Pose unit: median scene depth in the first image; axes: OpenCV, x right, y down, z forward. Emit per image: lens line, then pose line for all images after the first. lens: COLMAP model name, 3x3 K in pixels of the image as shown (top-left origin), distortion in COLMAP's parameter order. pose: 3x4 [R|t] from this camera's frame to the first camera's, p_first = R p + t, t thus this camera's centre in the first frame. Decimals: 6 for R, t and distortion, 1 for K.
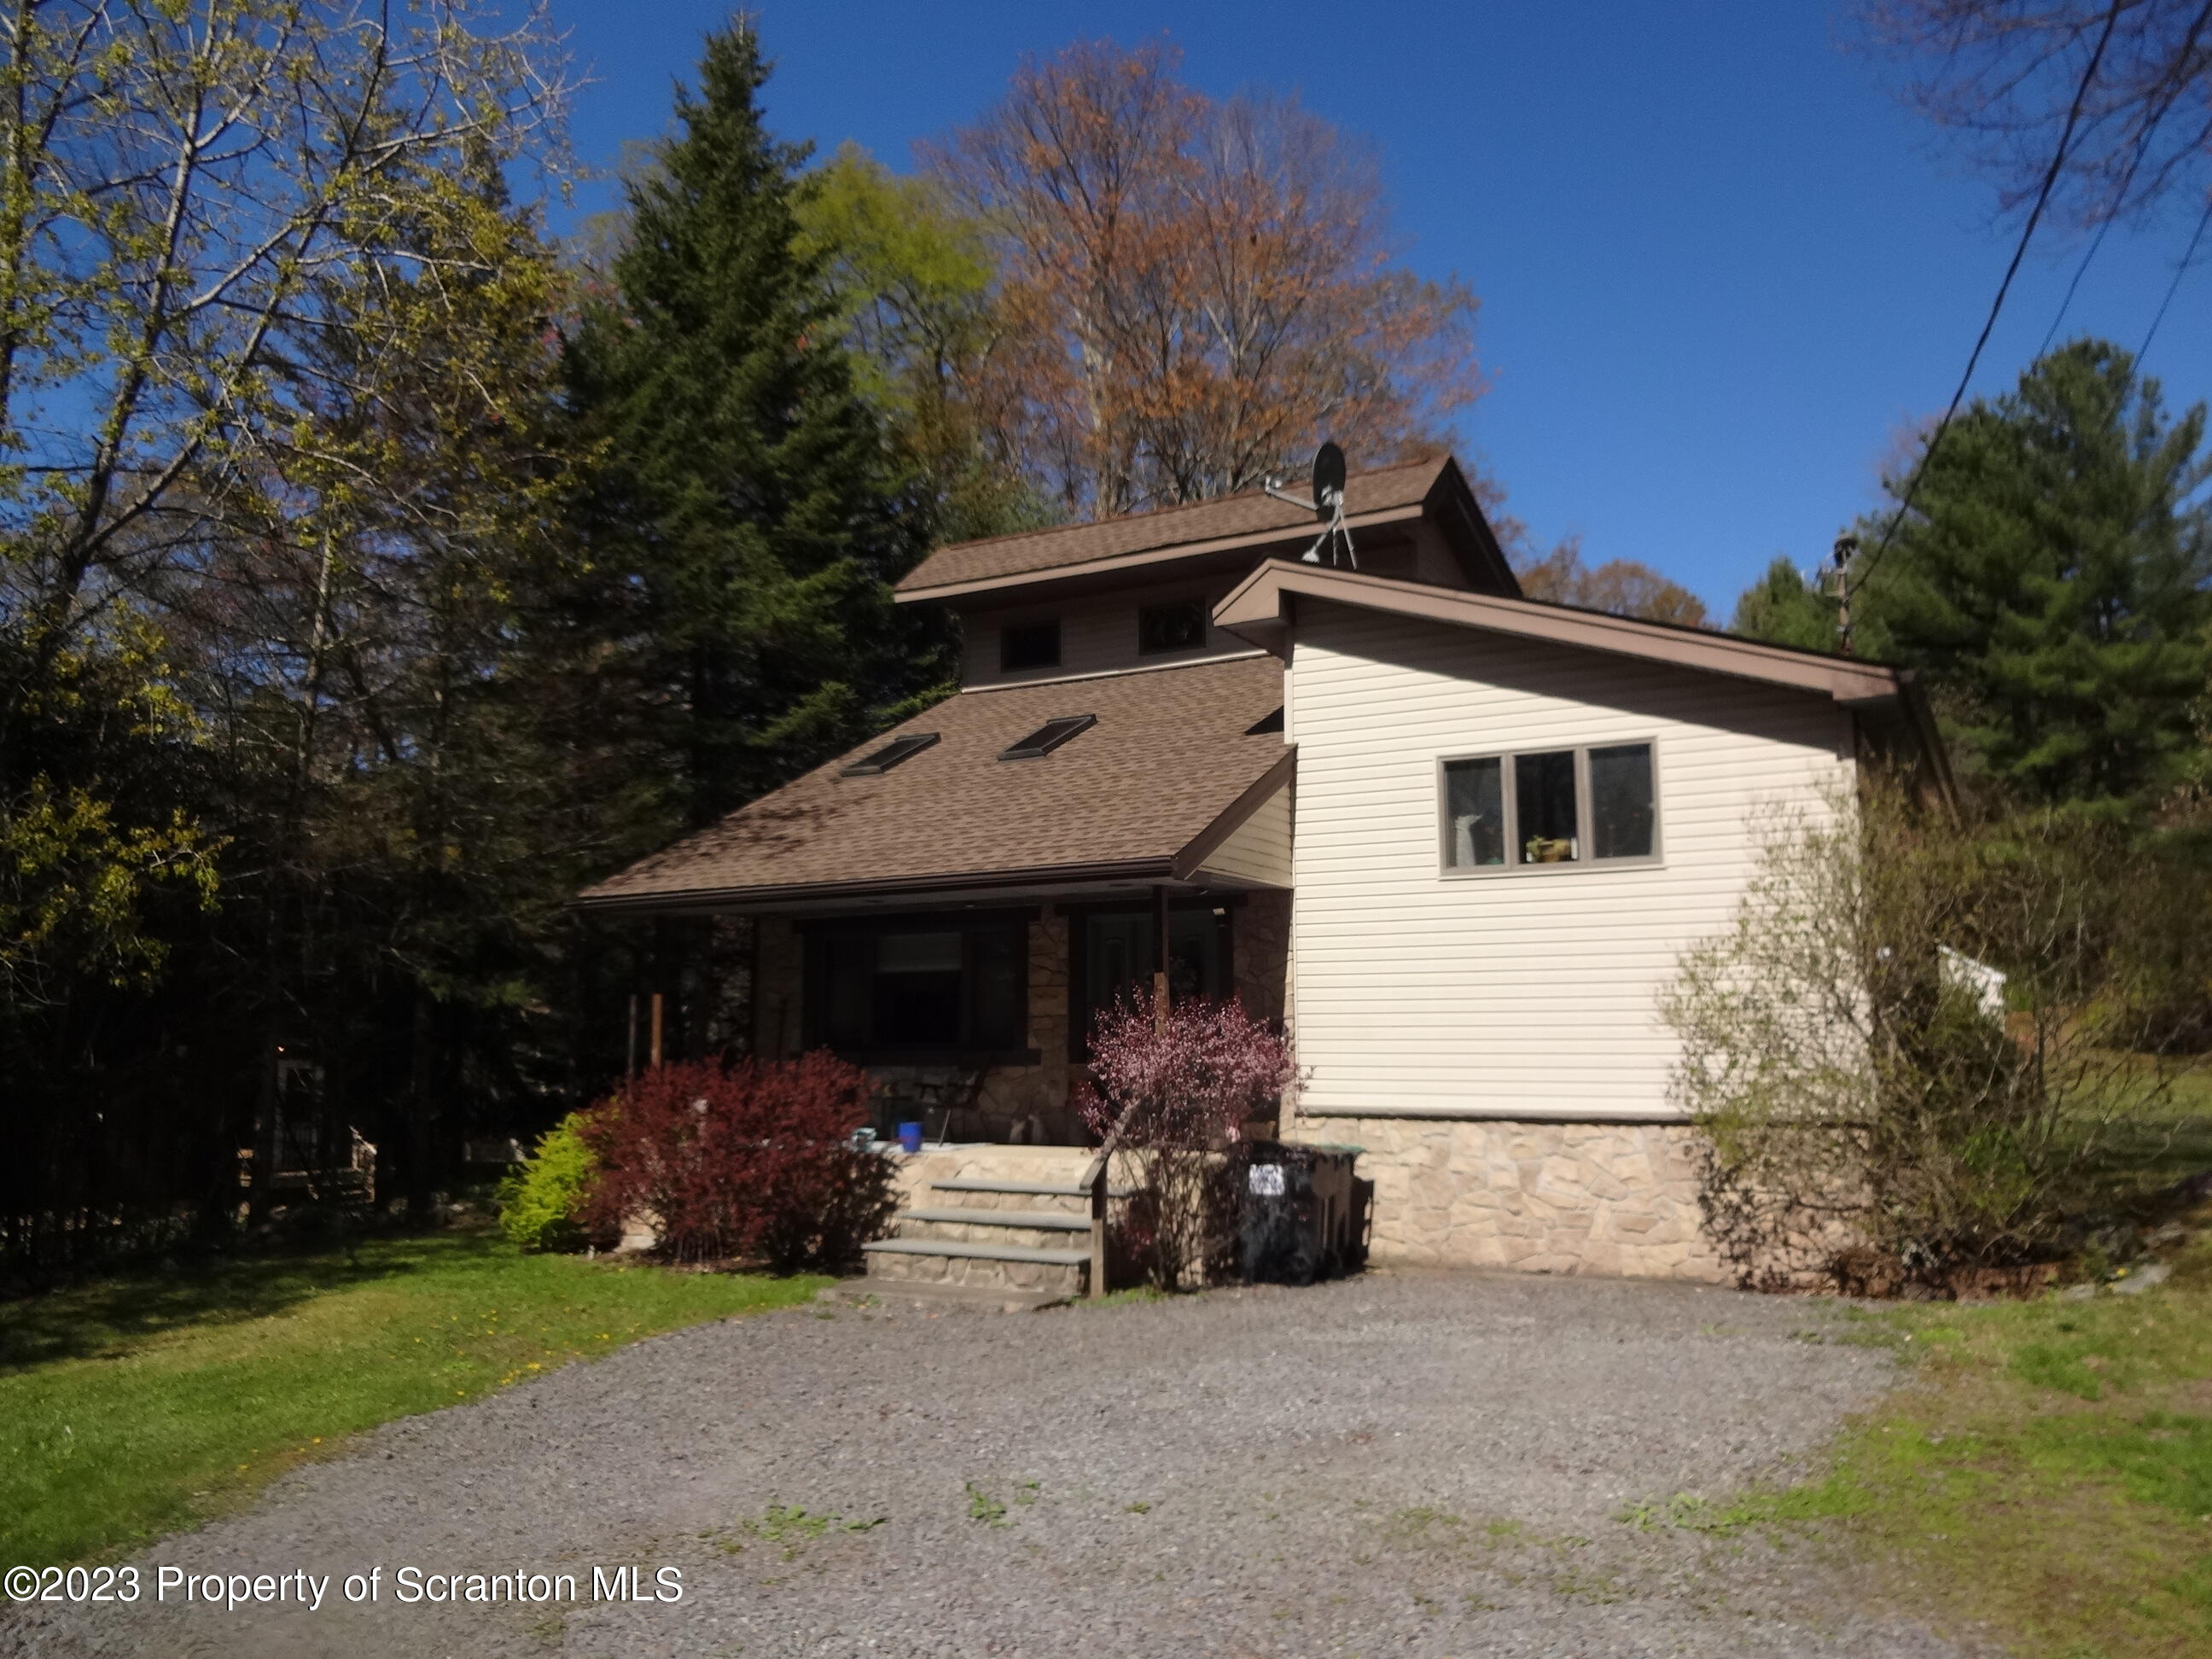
lens RADIAL K [[1619.5, 0, 1117.3], [0, 1619.5, 822.5], [0, 0, 1]] dist [-0.012979, -0.006987]
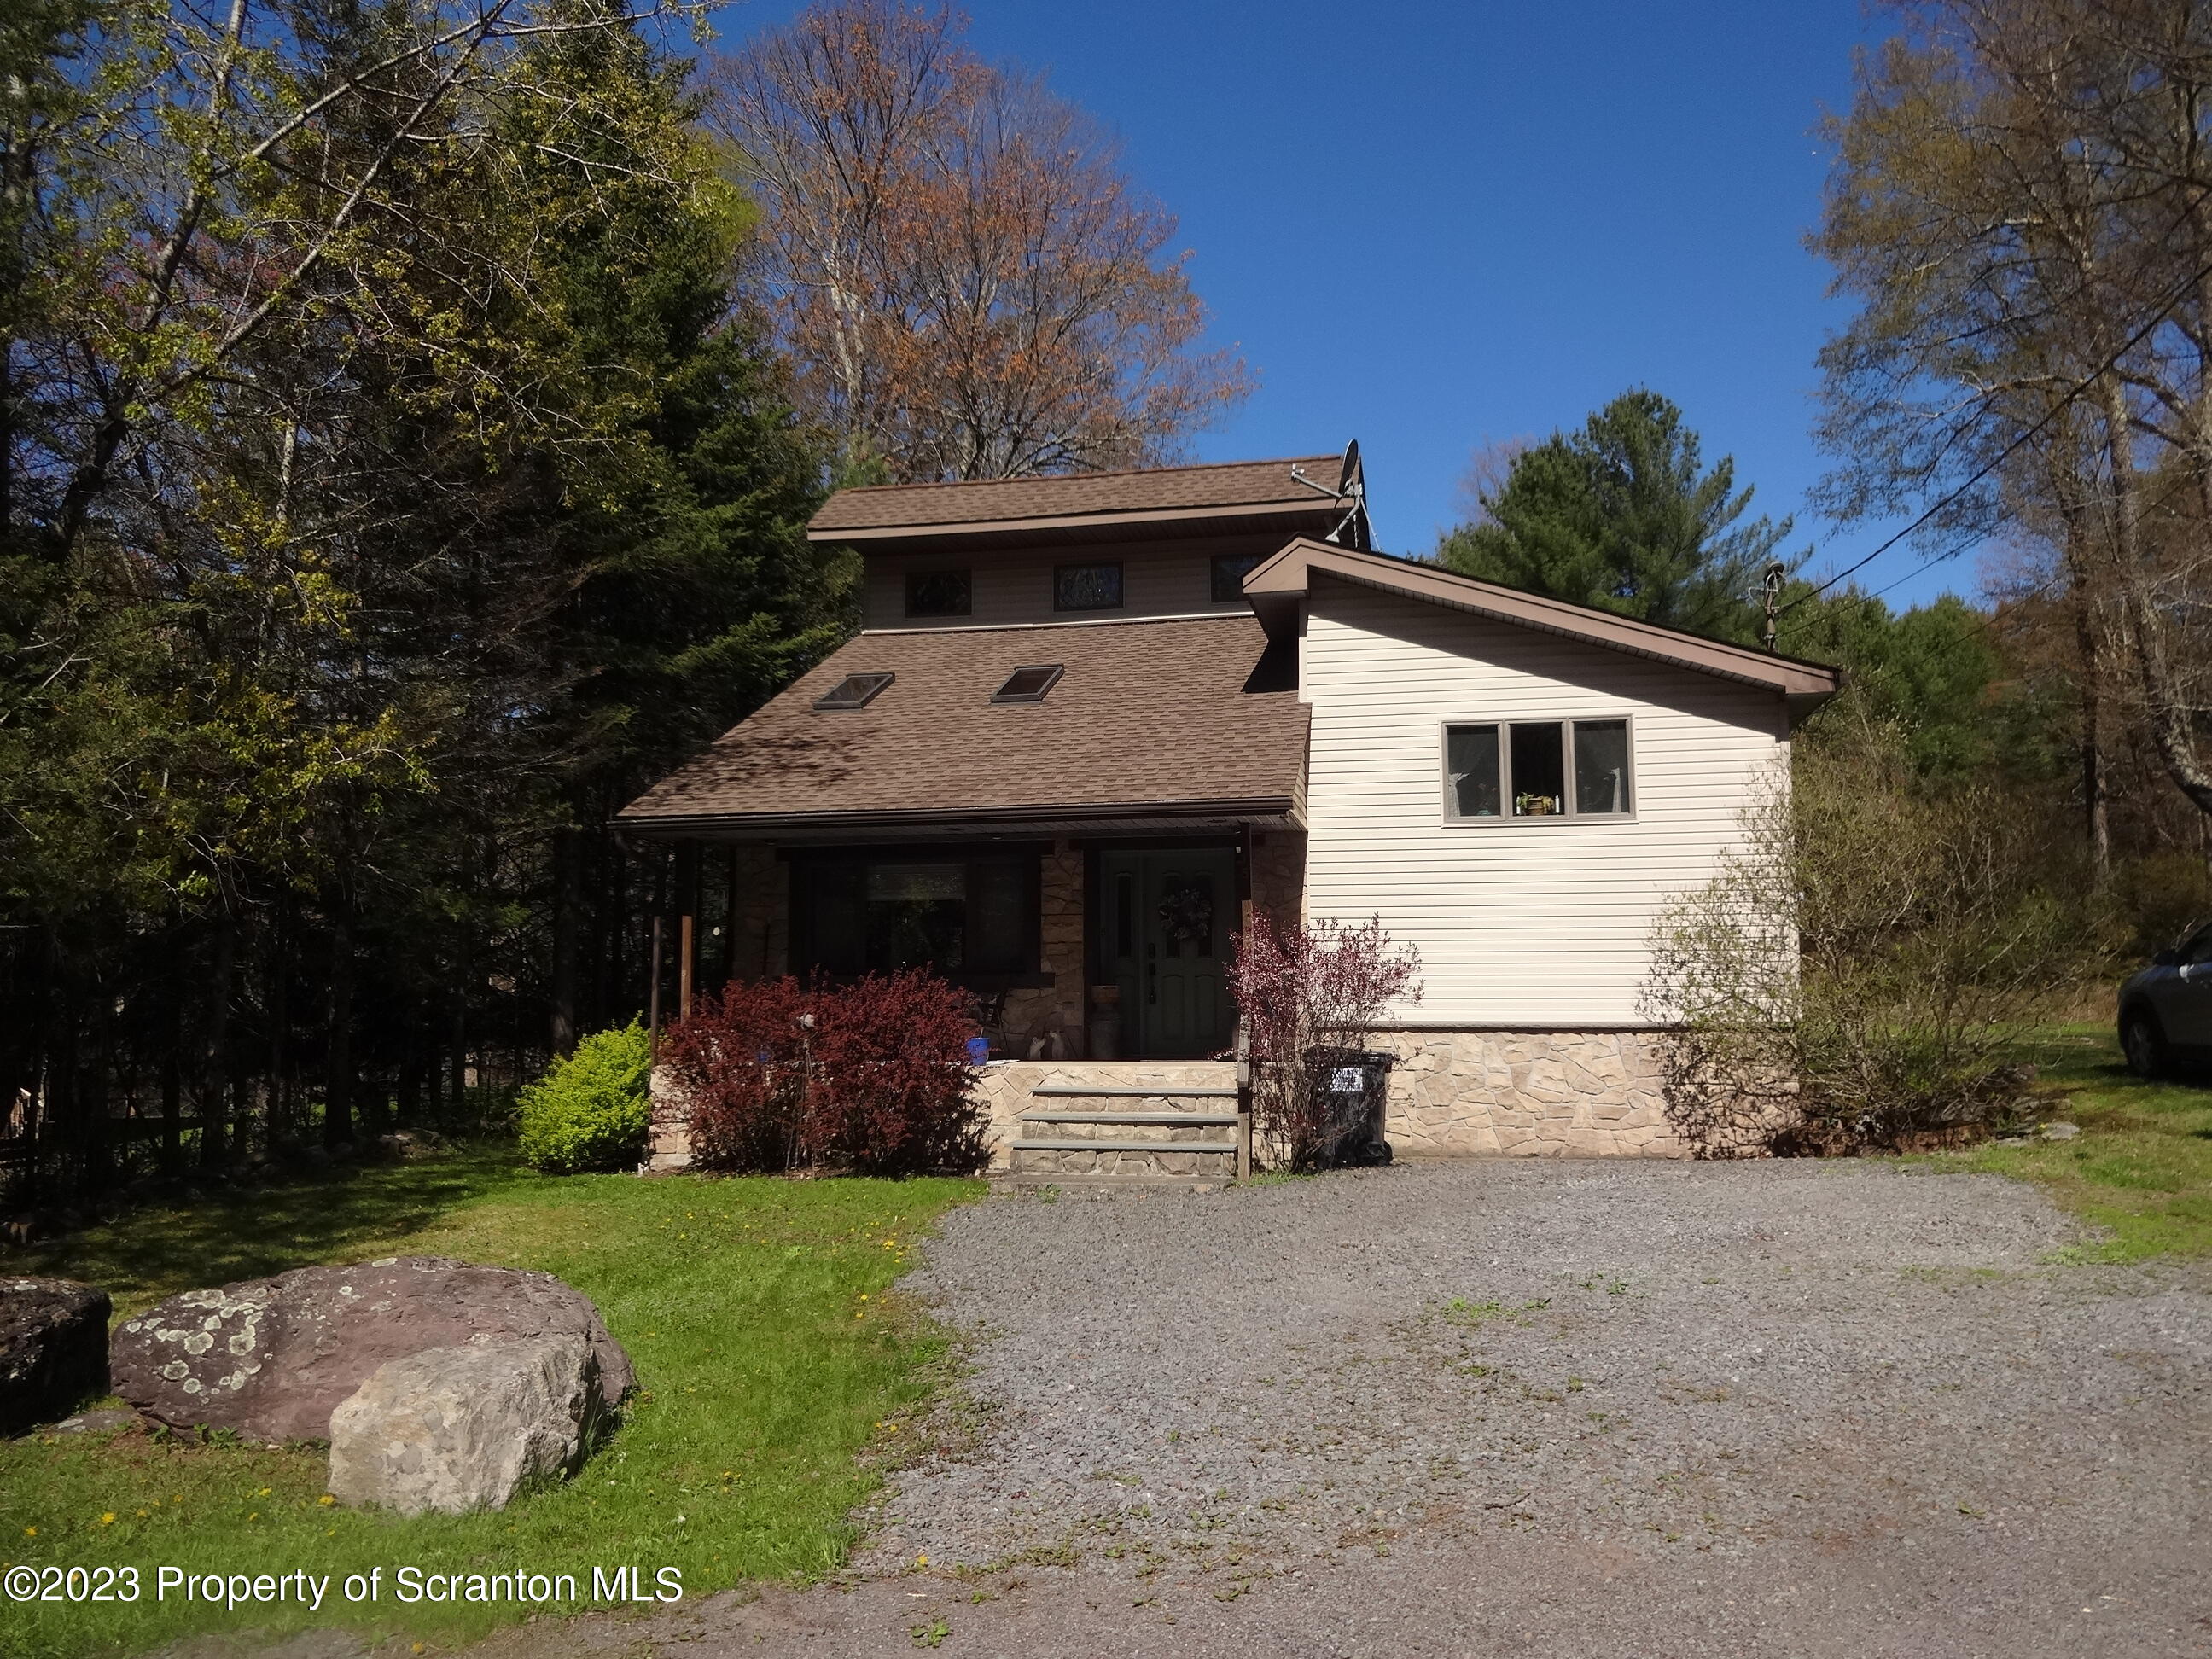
lens RADIAL K [[1619.5, 0, 1117.3], [0, 1619.5, 822.5], [0, 0, 1]] dist [-0.012979, -0.006987]
pose [[0.954417, 0.034642, 0.296458, -0.385896], [-0.041917, 0.998955, 0.018219, 0.021598], [-0.295517, -0.029815, 0.954872, -0.046976]]
